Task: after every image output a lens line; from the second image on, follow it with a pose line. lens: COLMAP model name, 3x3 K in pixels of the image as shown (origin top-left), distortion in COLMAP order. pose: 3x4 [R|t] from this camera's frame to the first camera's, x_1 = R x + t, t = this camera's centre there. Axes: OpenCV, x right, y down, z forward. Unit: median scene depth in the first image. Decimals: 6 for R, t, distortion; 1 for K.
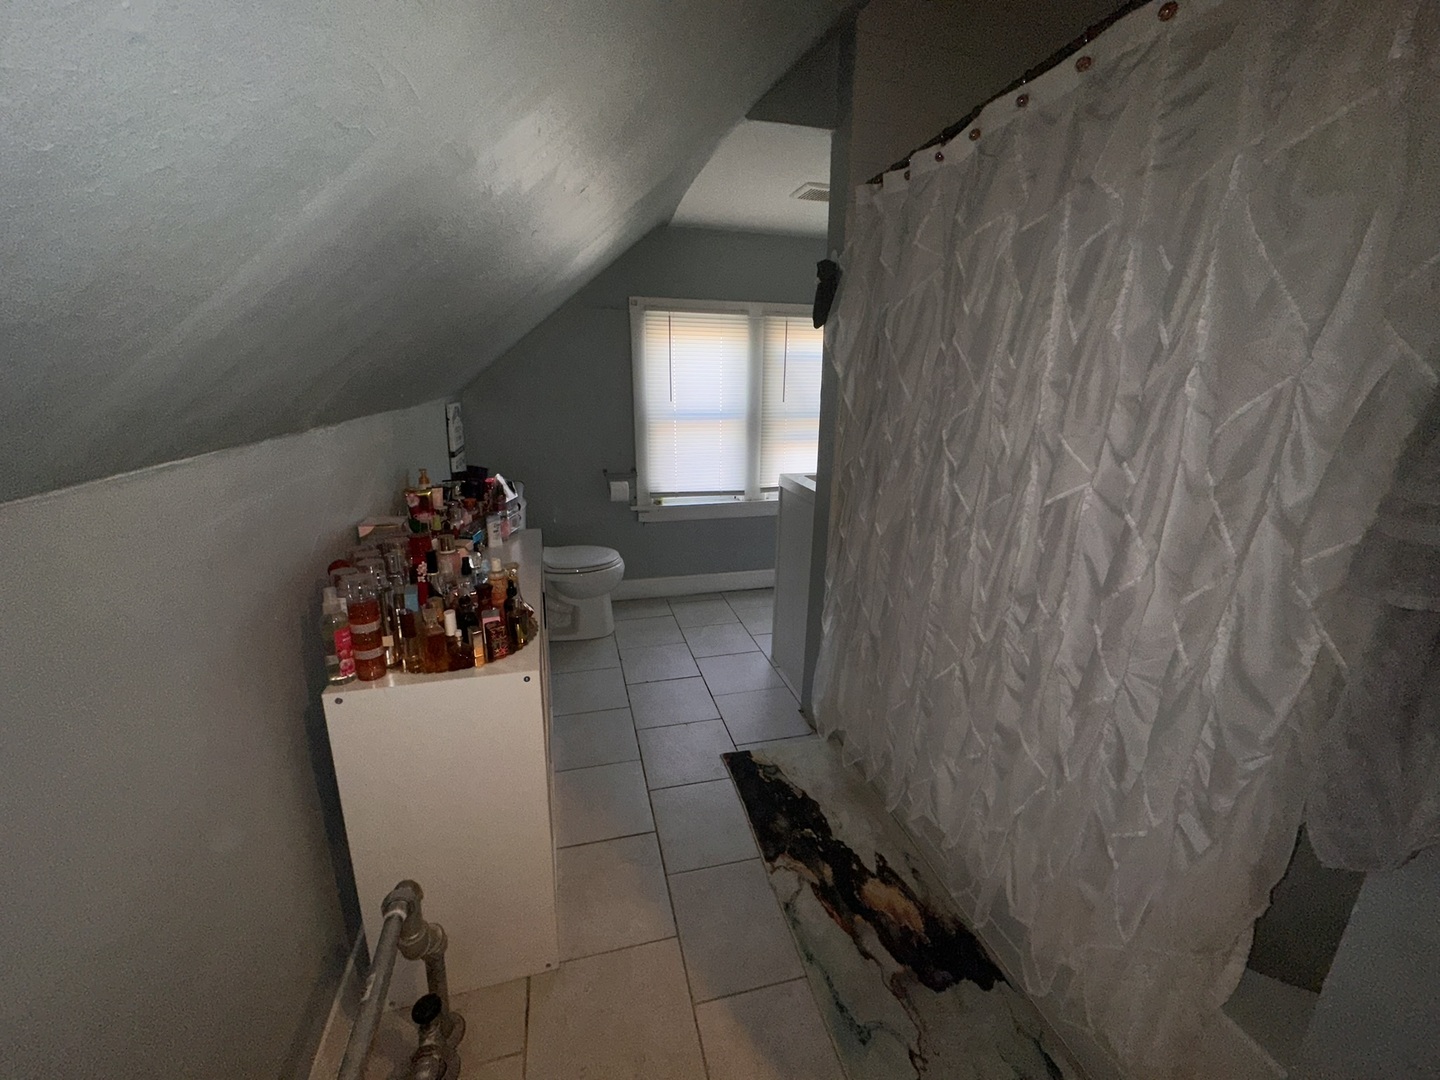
lens RADIAL K [[580.4, 0, 717.2], [0, 580.4, 535.0], [0, 0, 1]] dist [-0.001510, -0.000100]
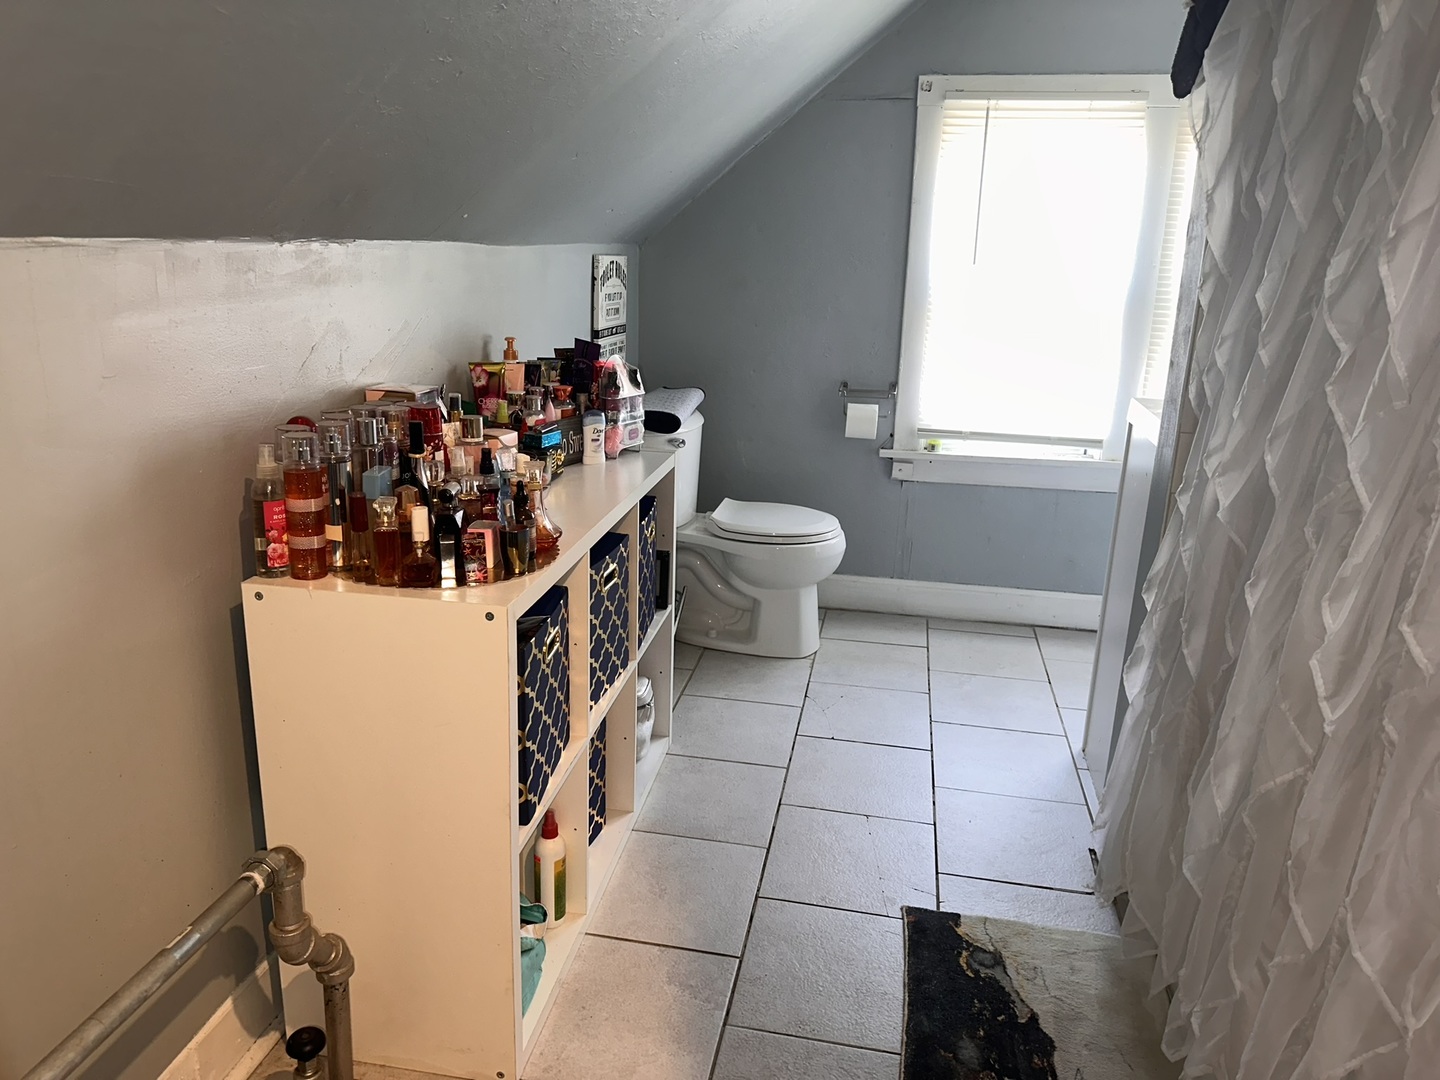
lens RADIAL K [[1018.7, 0, 720.0], [0, 1018.7, 542.6], [0, 0, 1]] dist [0.070809, 0.000101]
pose [[0.910098, 0.131545, -0.392961, 0.214449], [-0.127850, 0.991151, 0.035689, 0.049384], [0.394178, 0.017759, 0.918862, 0.002465]]
